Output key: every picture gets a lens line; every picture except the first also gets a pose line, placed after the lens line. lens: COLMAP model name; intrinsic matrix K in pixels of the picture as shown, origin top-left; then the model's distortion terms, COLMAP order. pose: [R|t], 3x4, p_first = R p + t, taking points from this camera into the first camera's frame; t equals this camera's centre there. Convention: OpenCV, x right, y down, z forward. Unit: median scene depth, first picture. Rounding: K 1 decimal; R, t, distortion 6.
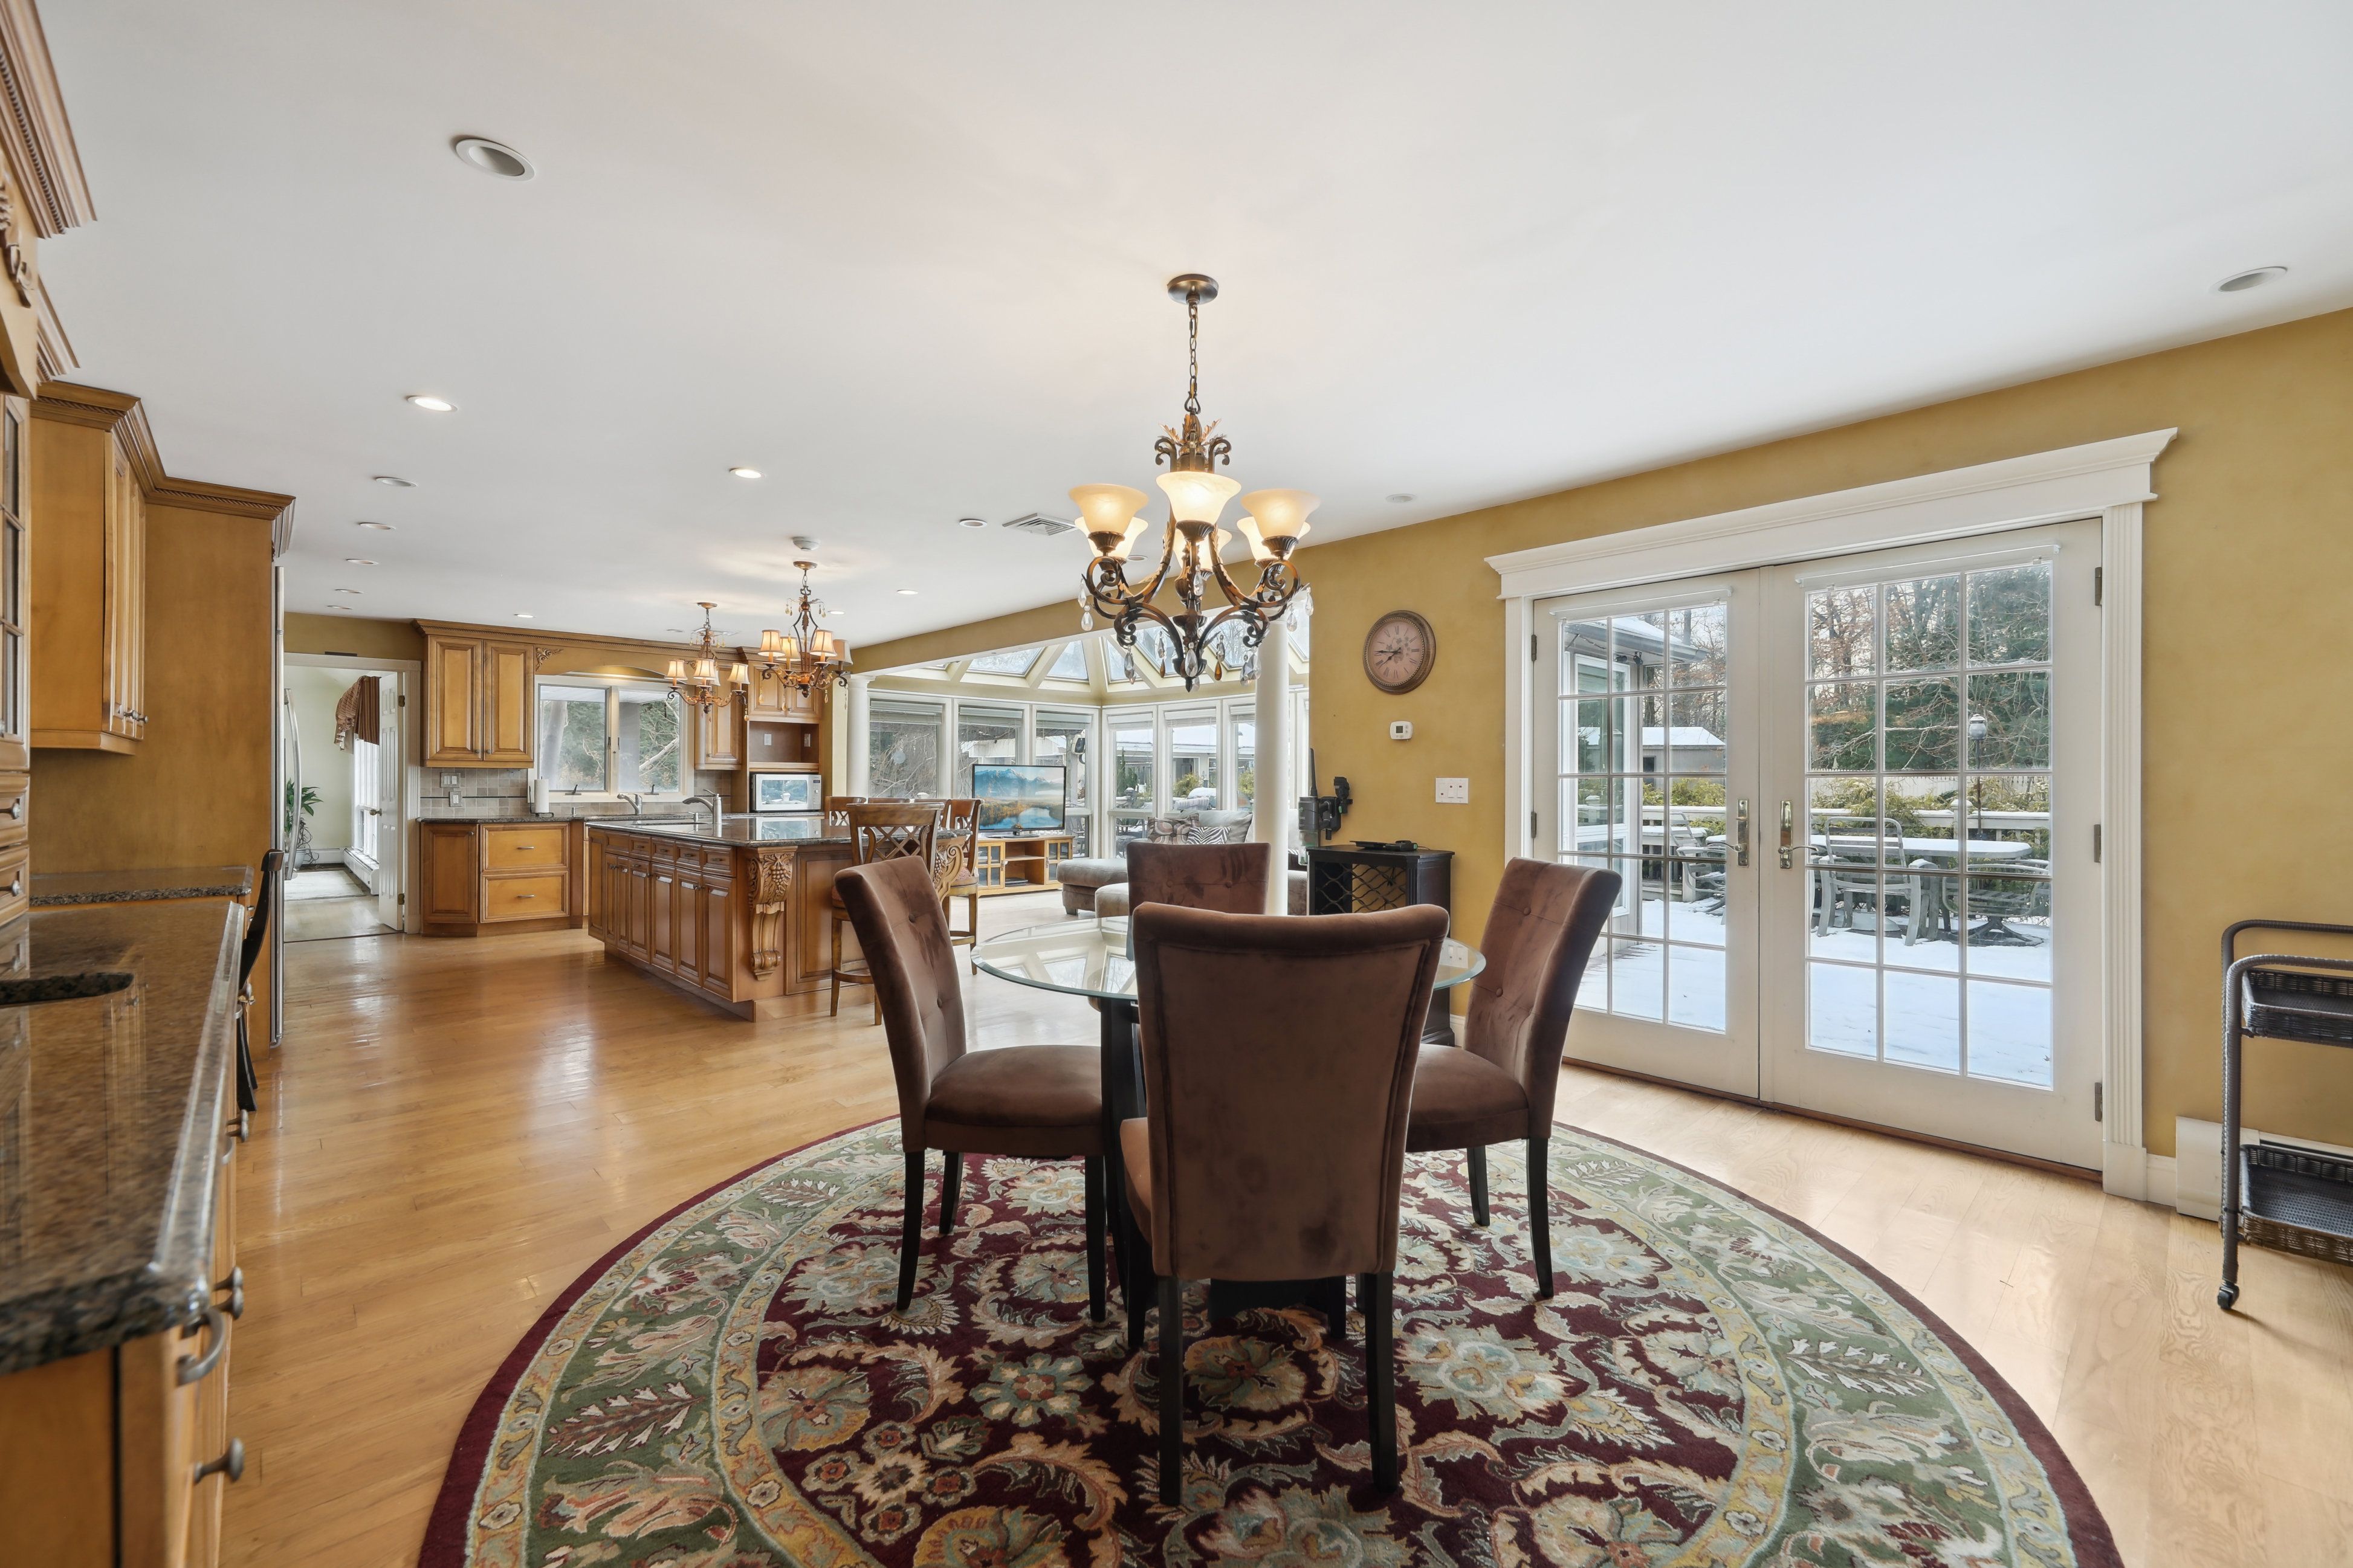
lens RADIAL K [[962.9, 0, 1168.5], [0, 962.9, 780.8], [0, 0, 1]] dist [0.010471, -0.001212]
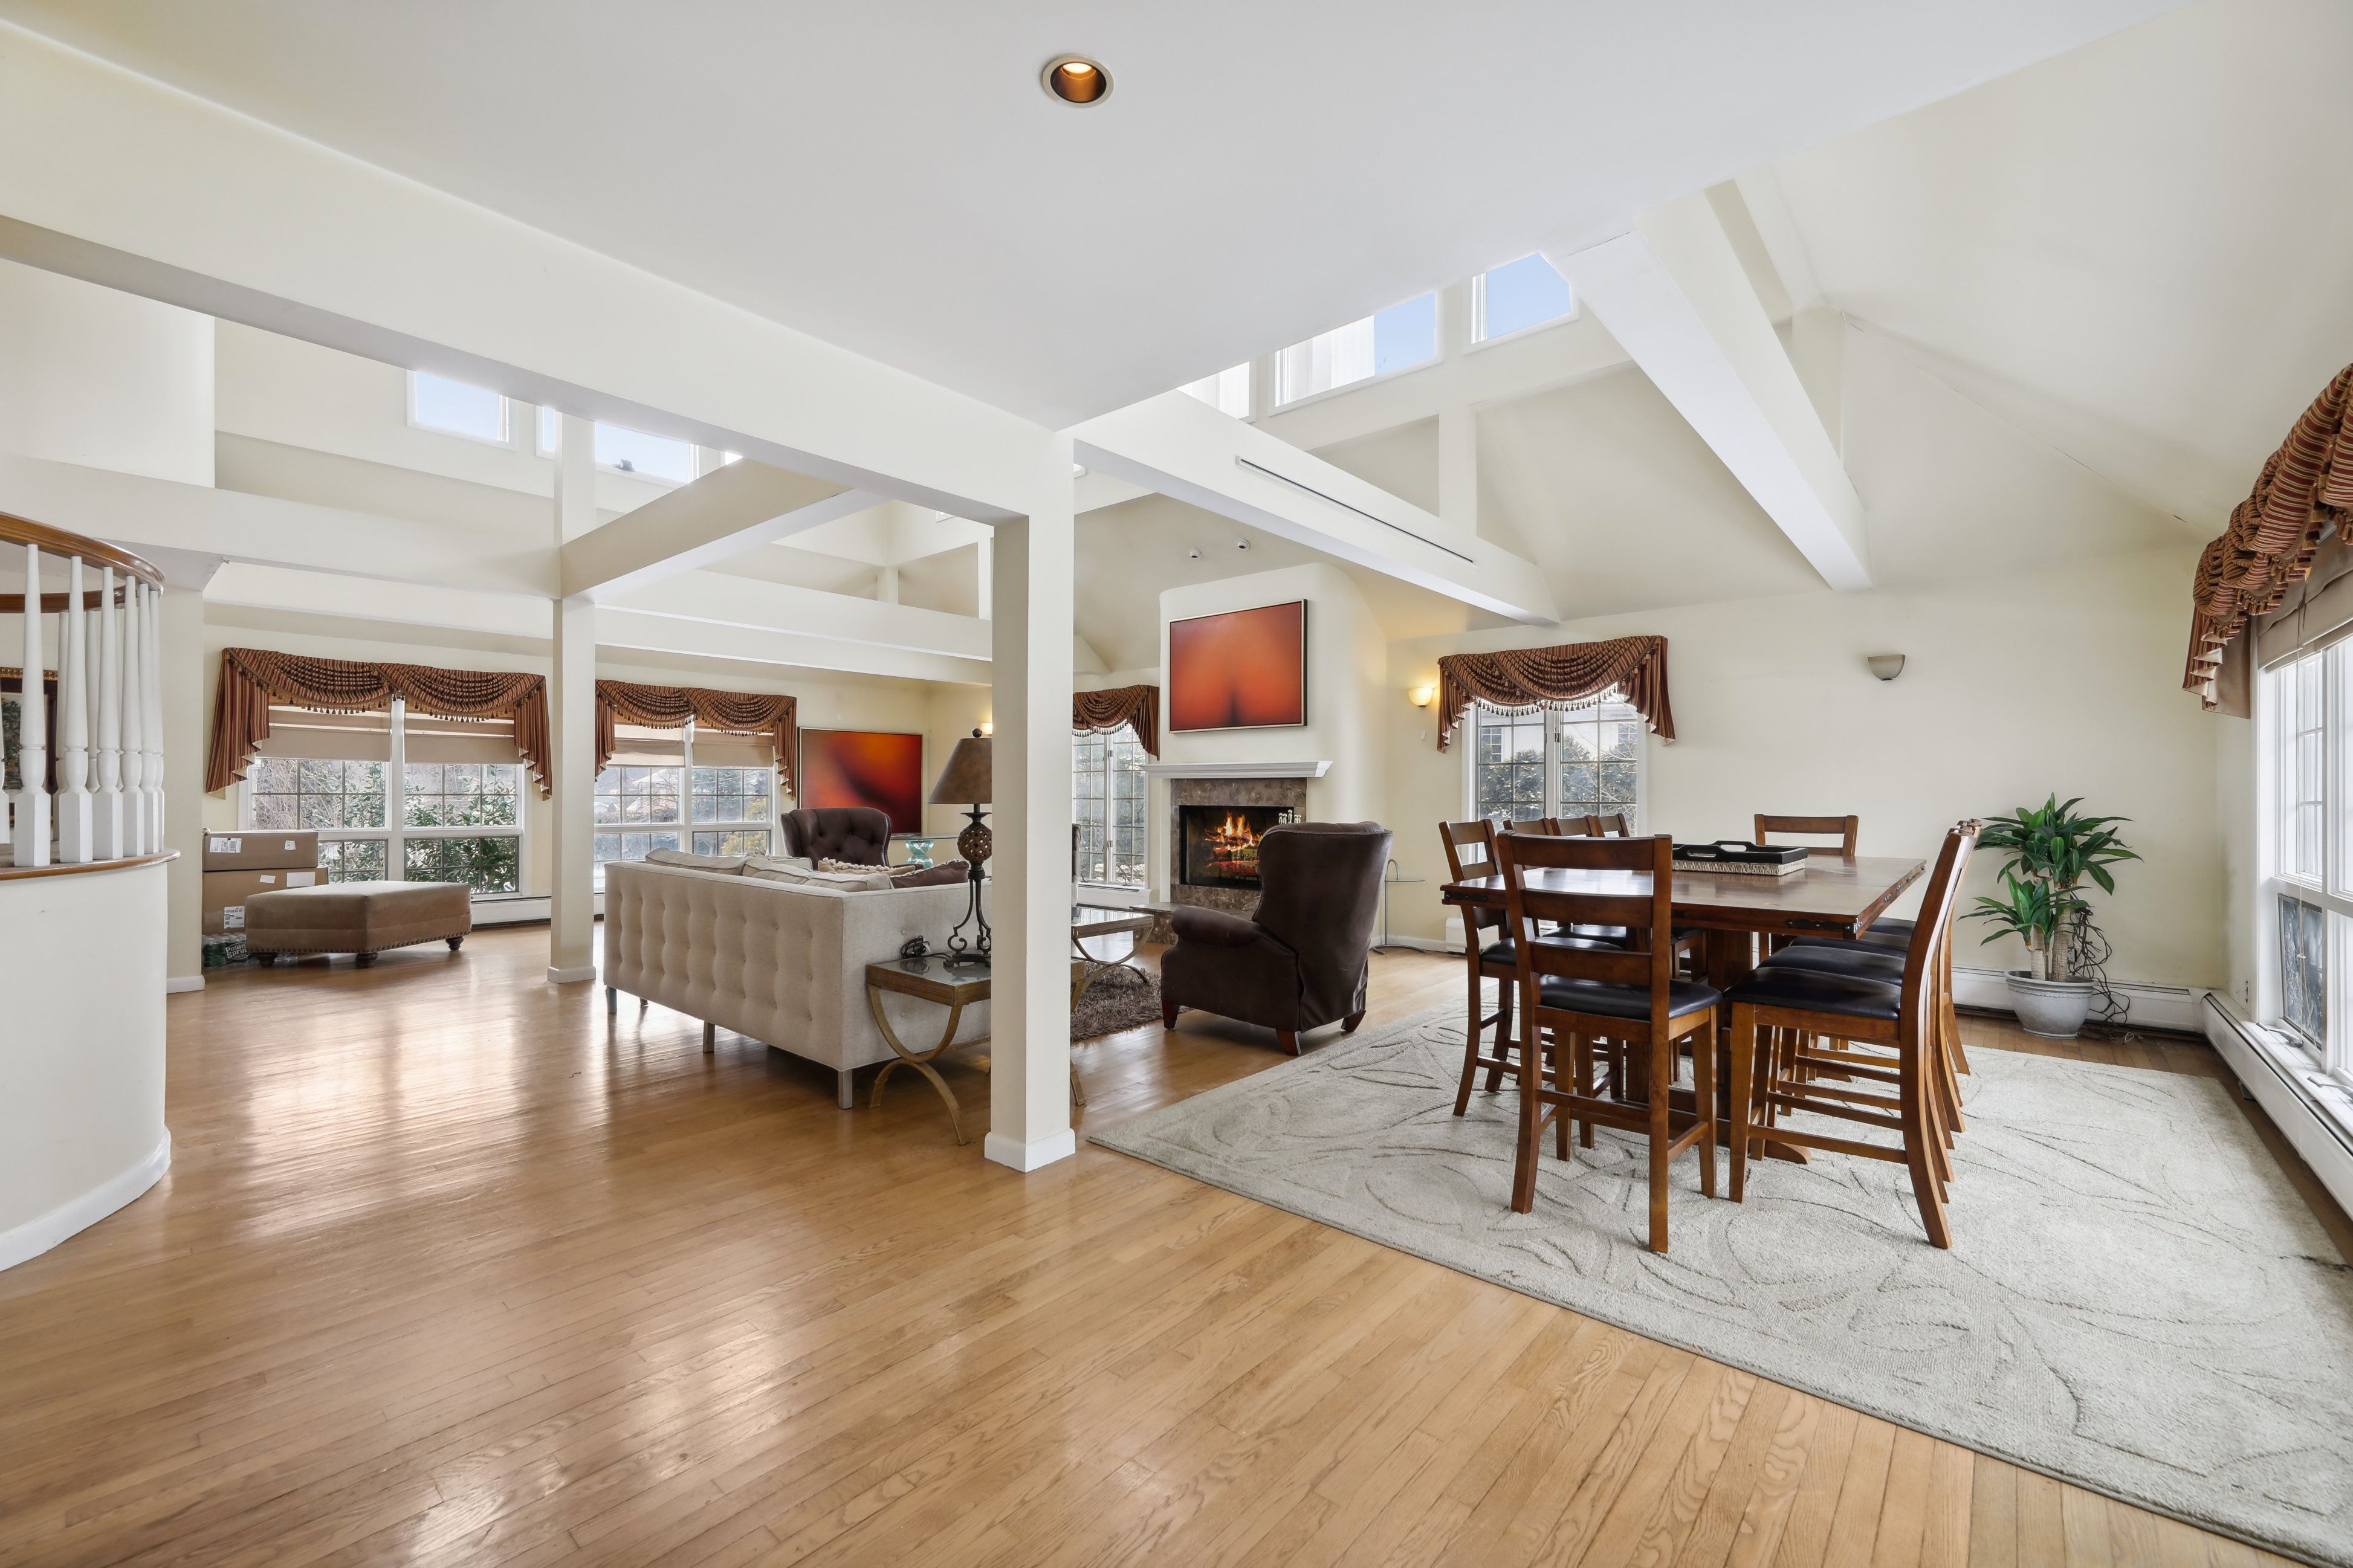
lens RADIAL K [[962.9, 0, 1167.0], [0, 962.9, 785.3], [0, 0, 1]] dist [0.010471, -0.001212]
pose [[0.093662, -0.014733, -0.995495, -0.877016], [0.000578, 0.999891, -0.014744, -0.001694], [0.995604, 0.000806, 0.093660, 0.972567]]
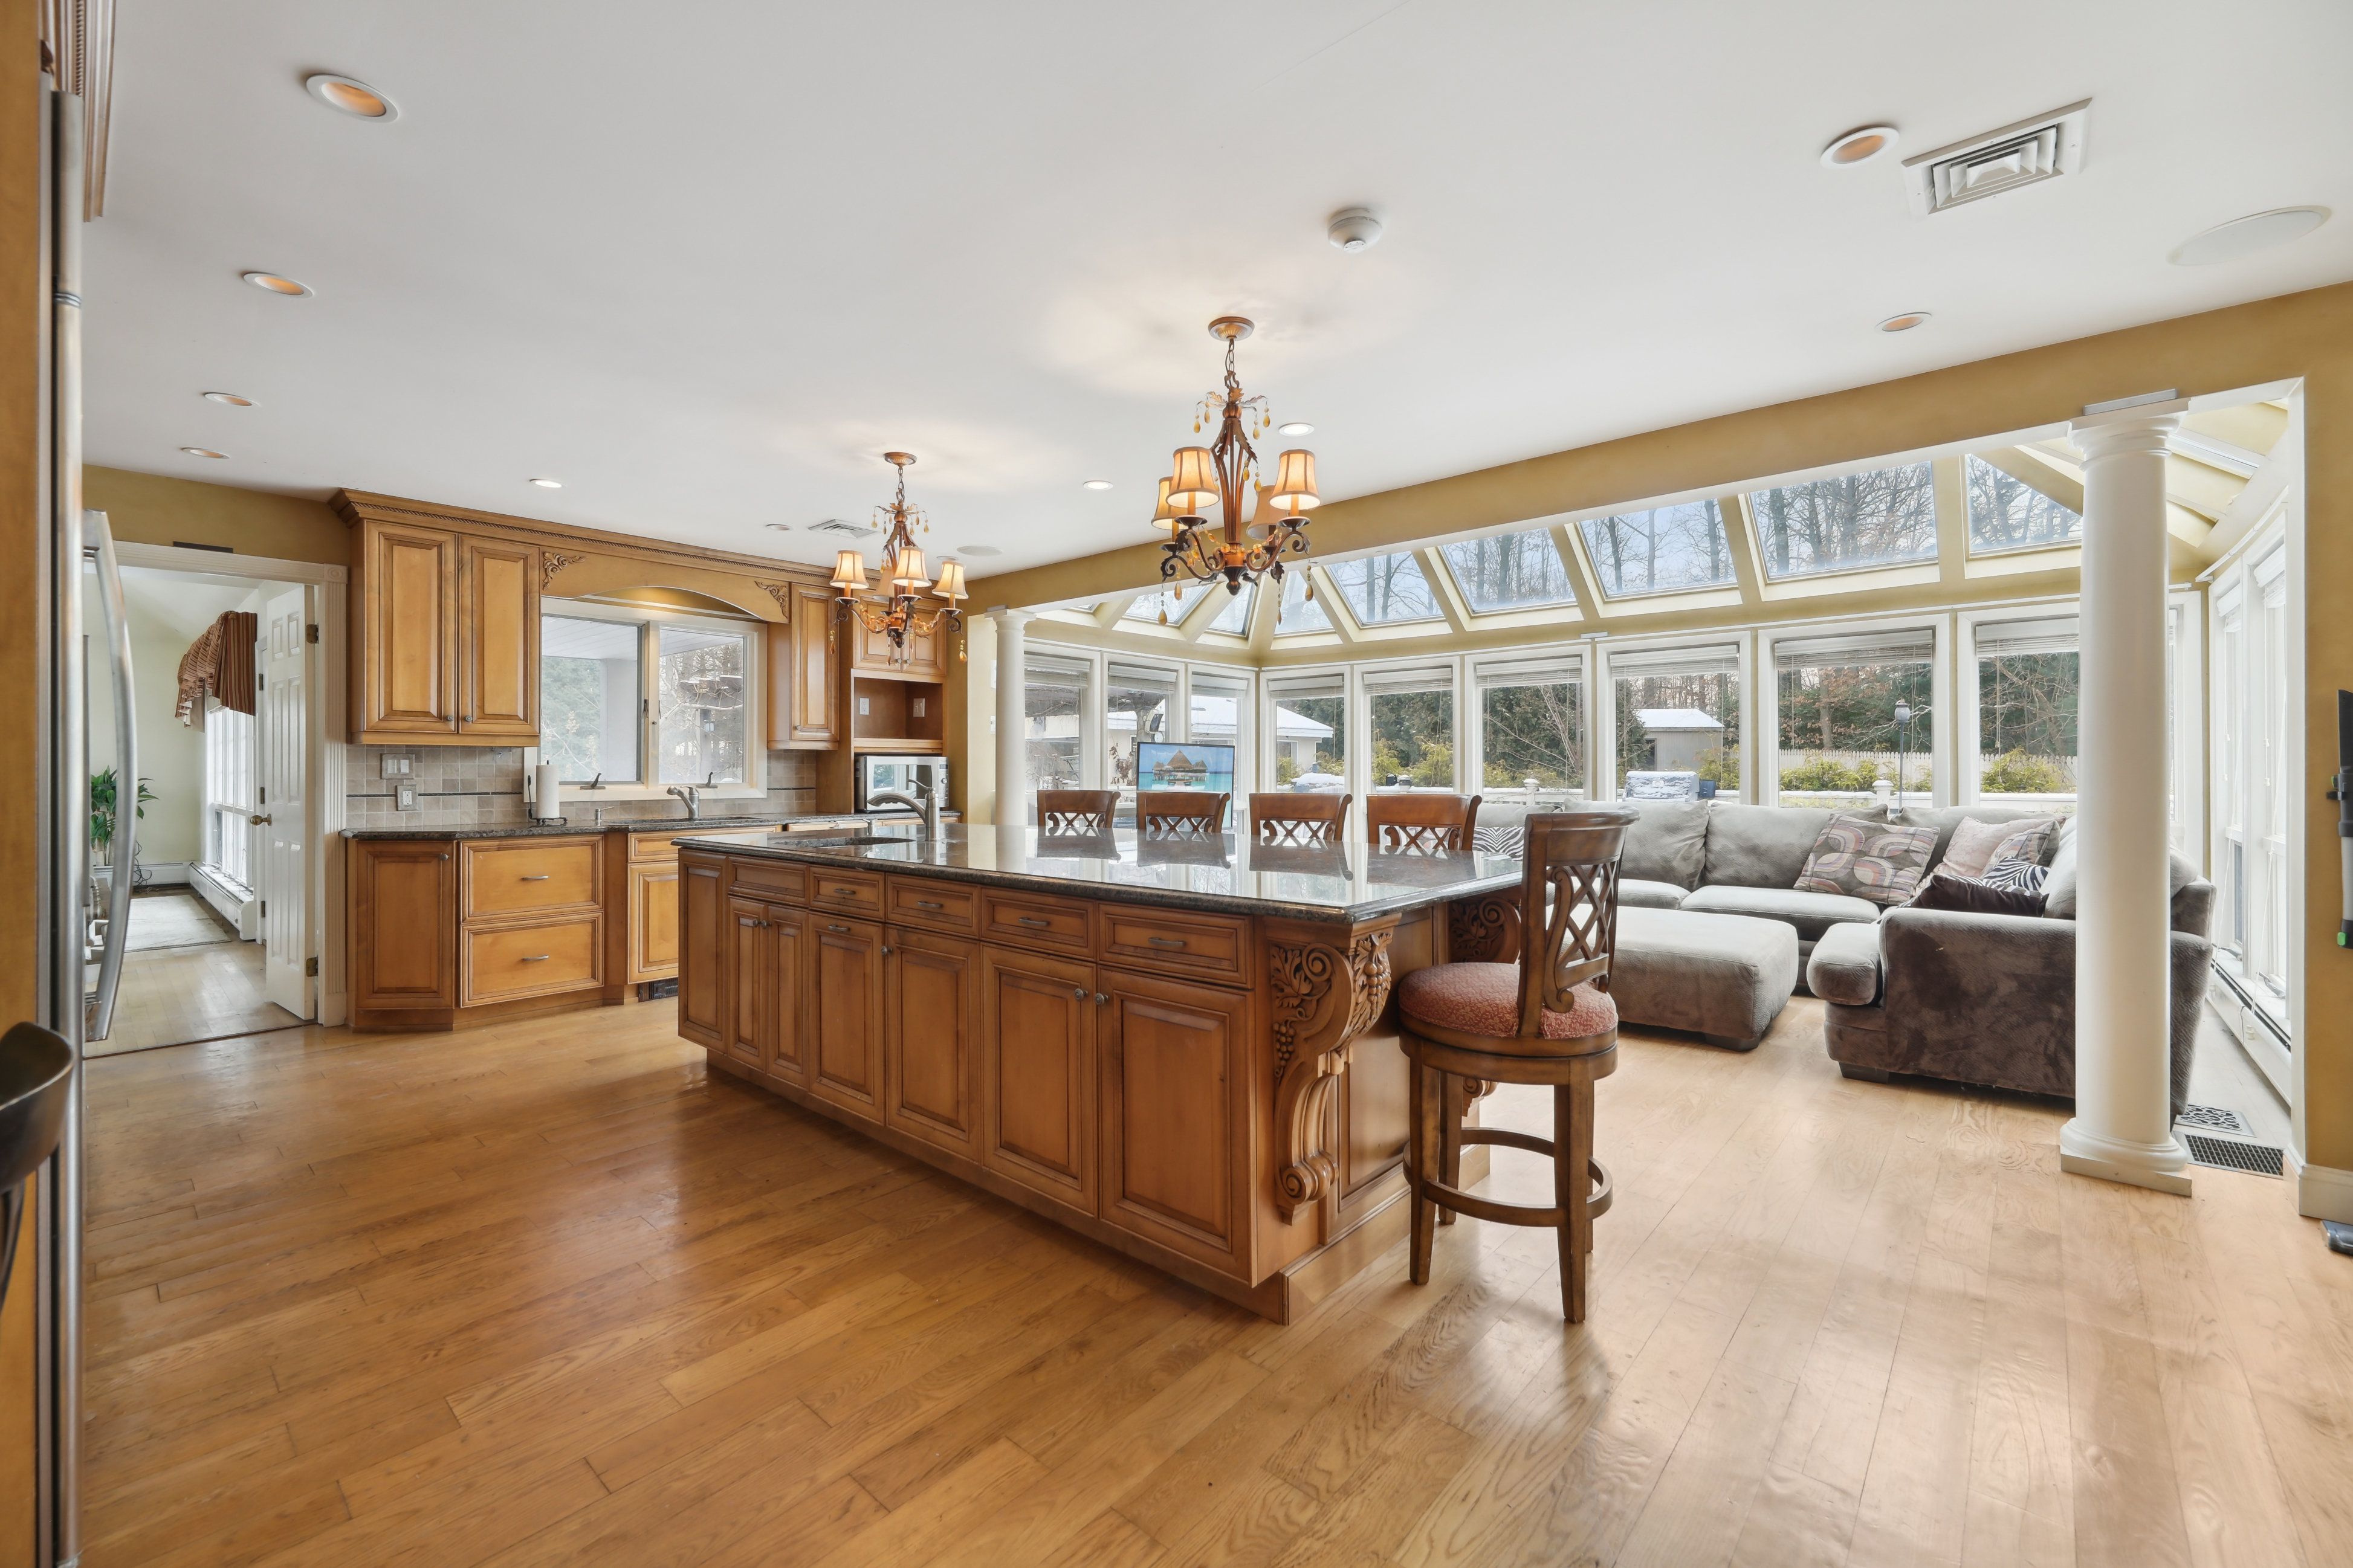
lens RADIAL K [[962.9, 0, 1170.4], [0, 962.9, 763.2], [0, 0, 1]] dist [0.010471, -0.001212]
pose [[0.995618, -0.004570, 0.093406, -0.311266], [0.004831, 0.999985, -0.002572, 0.001180], [-0.093393, 0.003012, 0.995625, 0.344866]]
